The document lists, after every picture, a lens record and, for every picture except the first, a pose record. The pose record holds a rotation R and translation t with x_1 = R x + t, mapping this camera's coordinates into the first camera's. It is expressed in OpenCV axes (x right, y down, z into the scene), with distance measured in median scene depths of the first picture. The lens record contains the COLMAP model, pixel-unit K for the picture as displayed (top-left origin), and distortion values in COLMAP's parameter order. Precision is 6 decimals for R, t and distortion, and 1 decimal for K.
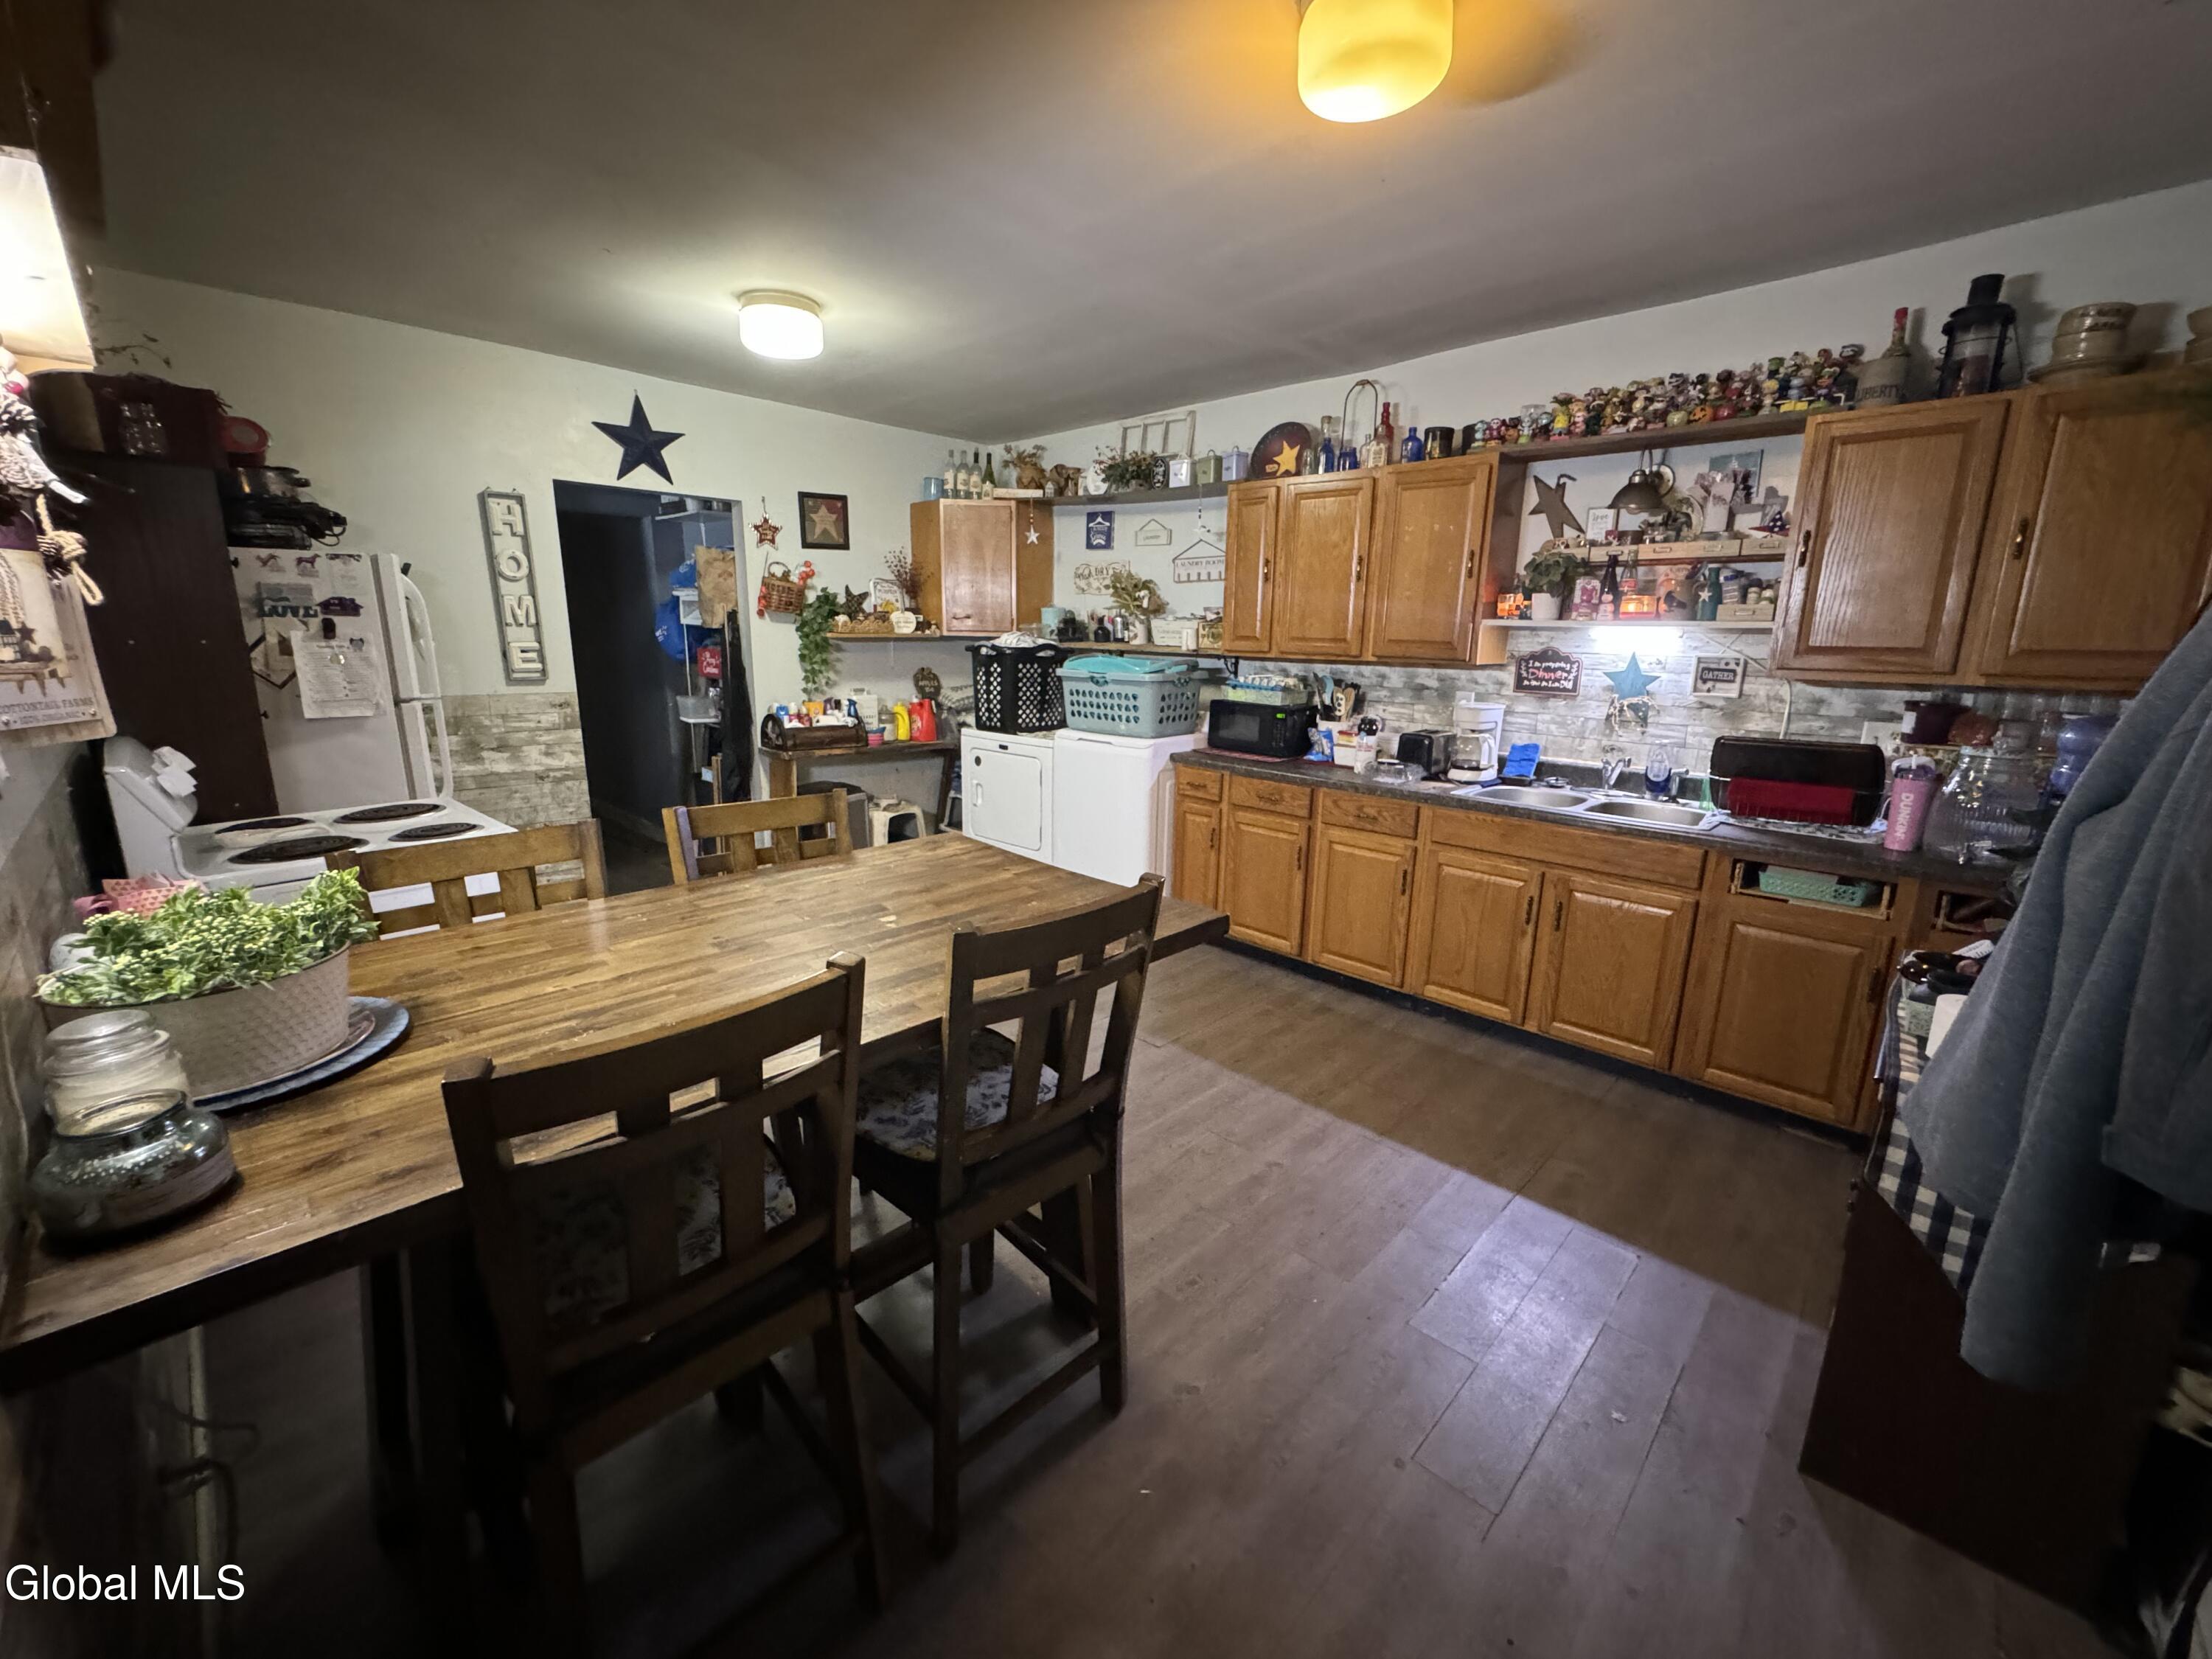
lens RADIAL K [[887.3, 0, 1113.8], [0, 887.3, 829.2], [0, 0, 1]] dist [-0.003492, 0.000067]
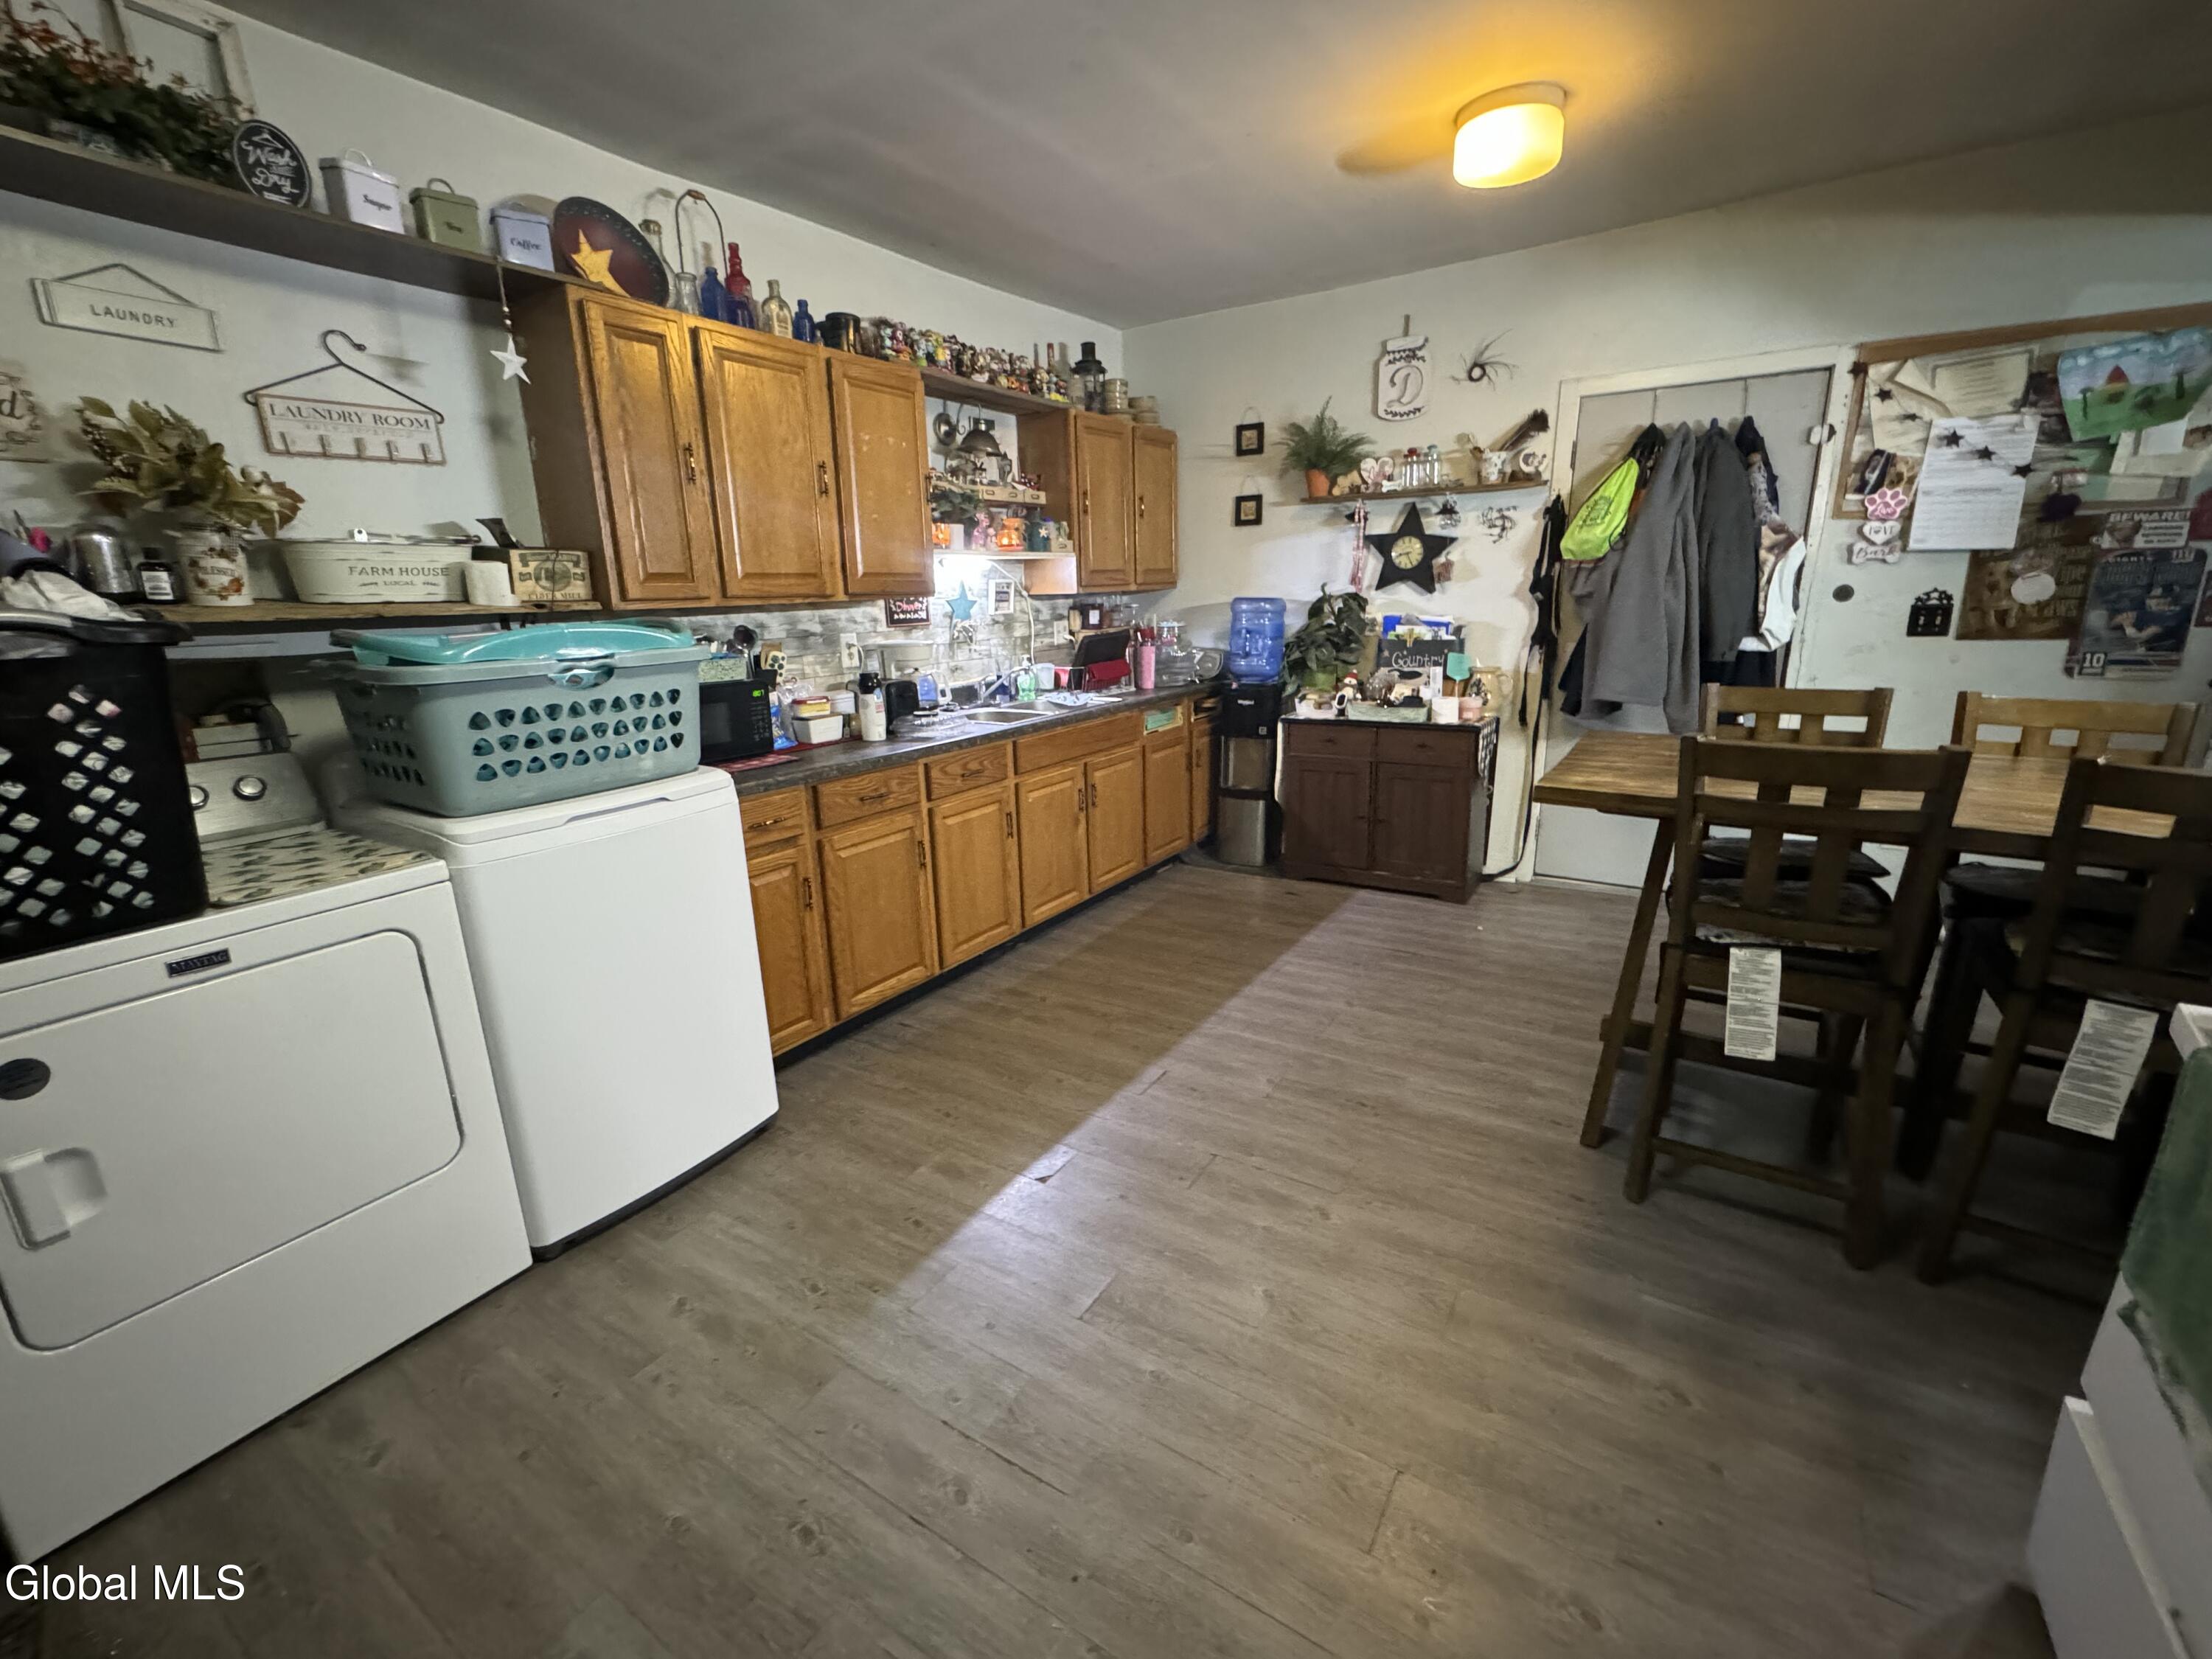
lens RADIAL K [[887.3, 0, 1111.8], [0, 887.3, 820.9], [0, 0, 1]] dist [-0.003492, 0.000067]
pose [[-0.176717, -0.265077, 0.947895, -0.533765], [0.238545, 0.922806, 0.302533, -0.184009], [-0.954917, 0.279579, -0.099842, 0.872469]]
